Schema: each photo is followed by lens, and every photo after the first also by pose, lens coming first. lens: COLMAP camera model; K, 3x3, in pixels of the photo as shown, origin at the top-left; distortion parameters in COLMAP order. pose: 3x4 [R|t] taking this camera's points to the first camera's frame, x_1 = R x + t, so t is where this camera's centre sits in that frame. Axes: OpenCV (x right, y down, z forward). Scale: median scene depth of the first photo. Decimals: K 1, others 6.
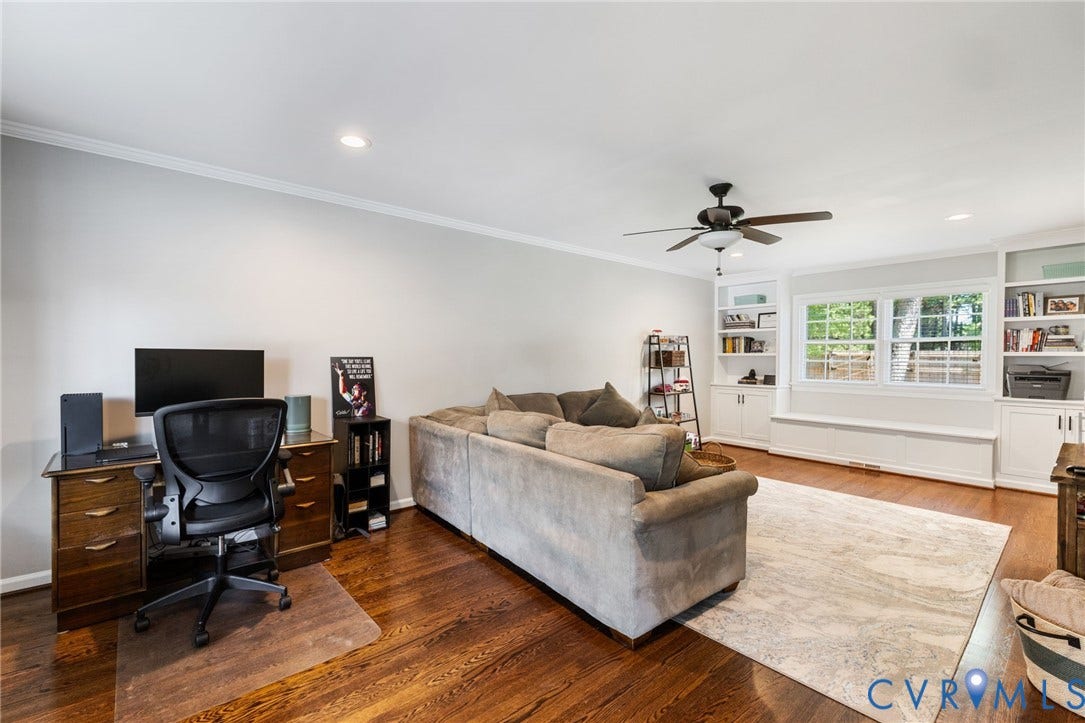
lens RADIAL K [[467.6, 0, 540.8], [0, 467.6, 363.5], [0, 0, 1]] dist [-0.002471, -0.000284]
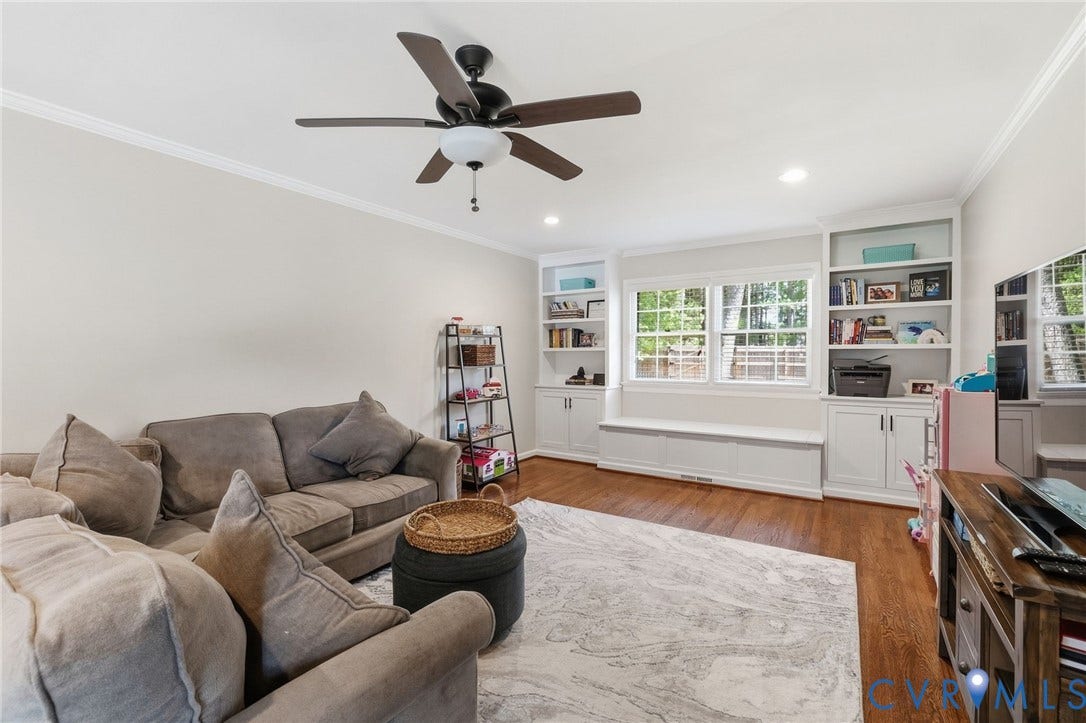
lens RADIAL K [[468.0, 0, 556.5], [0, 468.0, 362.1], [0, 0, 1]] dist [-0.002471, -0.000284]
pose [[0.951205, -0.012731, 0.308298, 0.199347], [0.011566, 0.999917, 0.005608, -0.002130], [-0.308343, -0.001769, 0.951273, 0.279584]]
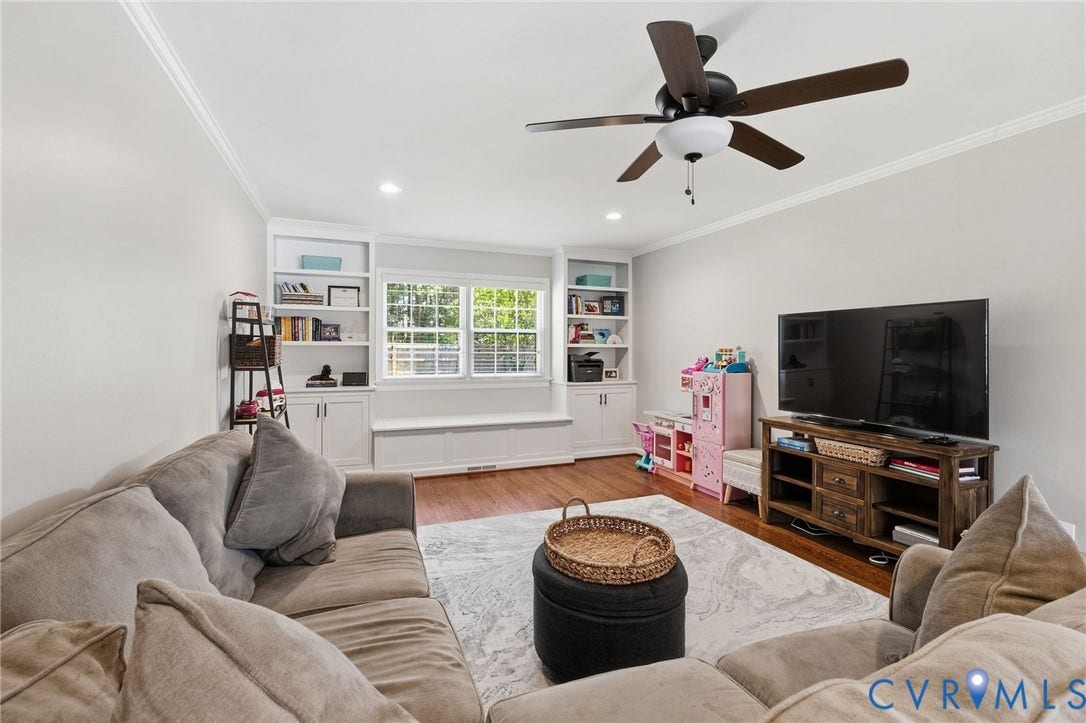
lens RADIAL K [[468.0, 0, 505.4], [0, 468.0, 349.1], [0, 0, 1]] dist [-0.002471, -0.000284]
pose [[0.325123, -0.001330, 0.945671, -0.150563], [0.010522, 0.999942, -0.002211, -0.009001], [-0.945613, 0.010669, 0.325118, 0.690851]]
